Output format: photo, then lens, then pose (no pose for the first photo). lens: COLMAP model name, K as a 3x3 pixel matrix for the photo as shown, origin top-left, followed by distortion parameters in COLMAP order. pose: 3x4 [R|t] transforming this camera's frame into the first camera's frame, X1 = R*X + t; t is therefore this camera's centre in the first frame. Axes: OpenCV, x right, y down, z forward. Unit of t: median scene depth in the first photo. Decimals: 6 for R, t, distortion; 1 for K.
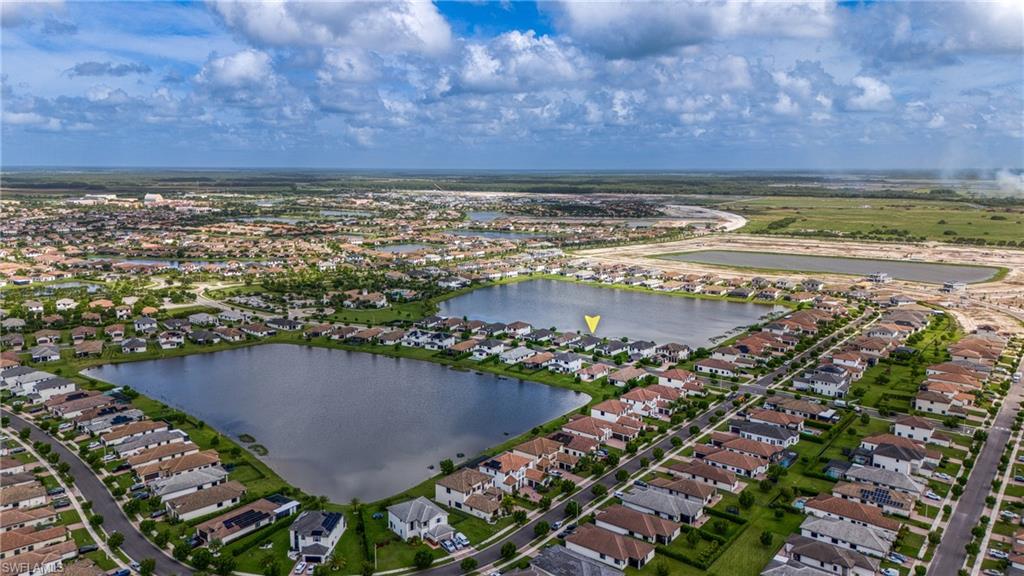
lens RADIAL K [[721.0, 0, 503.2], [0, 721.0, 287.6], [0, 0, 1]] dist [0.048887, -0.003094]
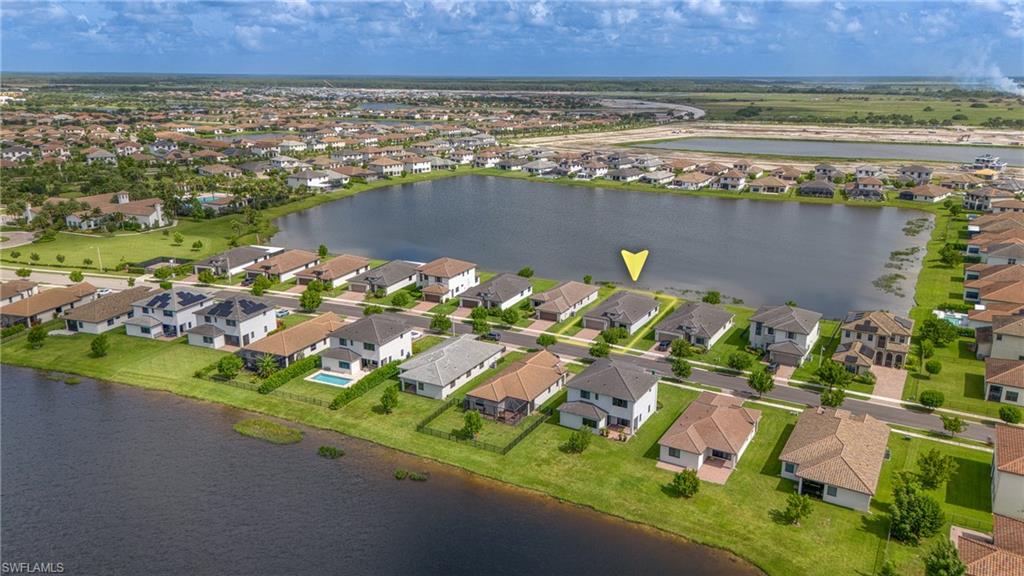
lens RADIAL K [[721.0, 0, 503.2], [0, 721.0, 287.6], [0, 0, 1]] dist [0.048887, -0.003094]
pose [[0.991601, -0.033277, 0.124978, 0.000815], [0.018306, 0.992716, 0.119077, 0.010571], [-0.128030, -0.115789, 0.984988, 0.398121]]
